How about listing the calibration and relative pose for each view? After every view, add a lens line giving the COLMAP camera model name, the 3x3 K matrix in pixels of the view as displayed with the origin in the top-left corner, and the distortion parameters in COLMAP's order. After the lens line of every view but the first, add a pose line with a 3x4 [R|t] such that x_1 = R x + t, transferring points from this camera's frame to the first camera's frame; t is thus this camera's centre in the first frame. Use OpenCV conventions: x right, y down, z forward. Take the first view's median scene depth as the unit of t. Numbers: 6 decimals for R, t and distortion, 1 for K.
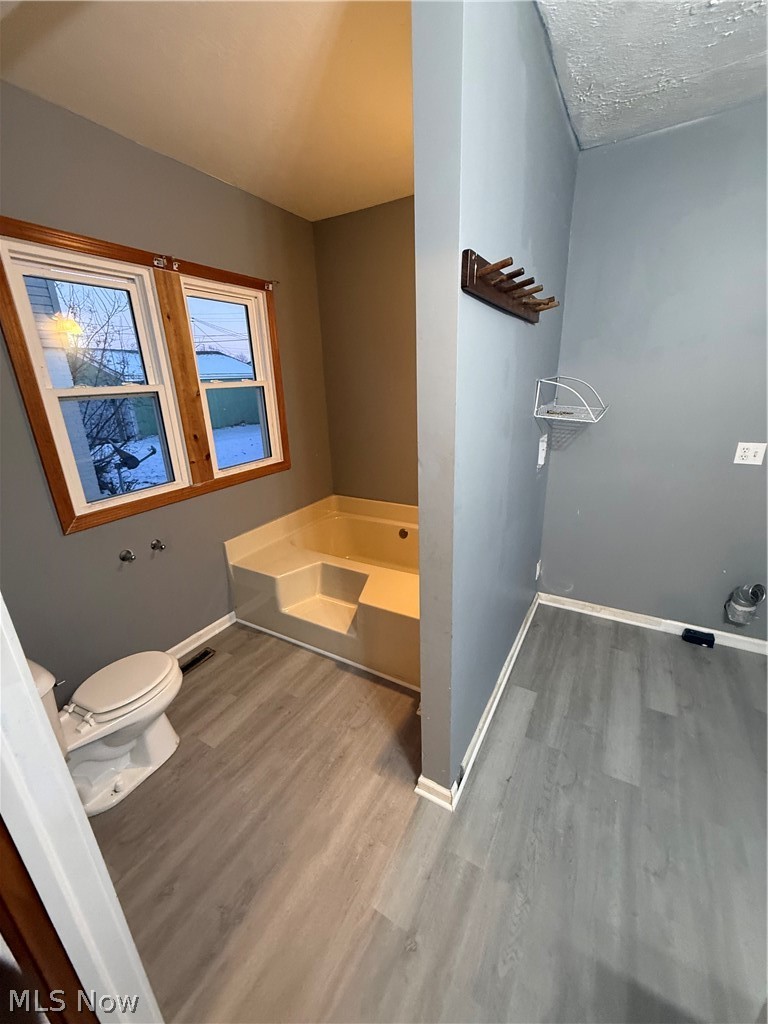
lens RADIAL K [[408.1, 0, 384.0], [0, 408.1, 512.0], [0, 0, 1]] dist [-0.000482, -0.000108]
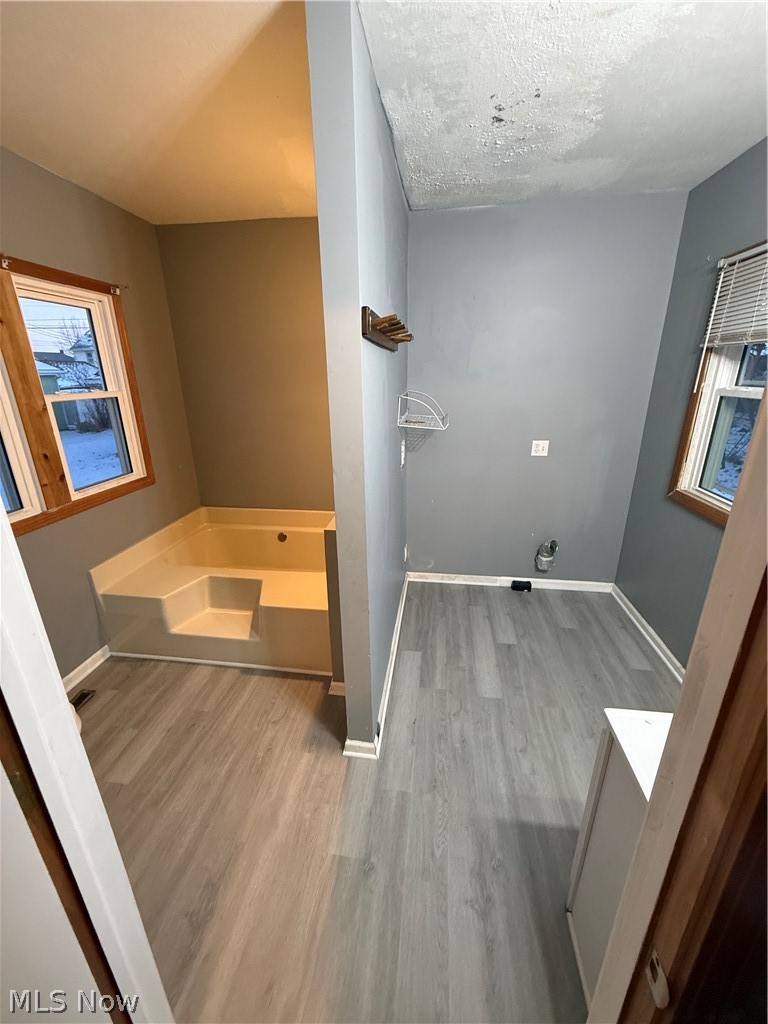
lens RADIAL K [[408.1, 0, 384.0], [0, 408.1, 512.0], [0, 0, 1]] dist [-0.000482, -0.000108]
pose [[0.924103, -0.101642, 0.368377, -0.131920], [0.101747, 0.994625, 0.019196, -0.006721], [-0.368348, 0.019742, 0.929478, -0.097641]]
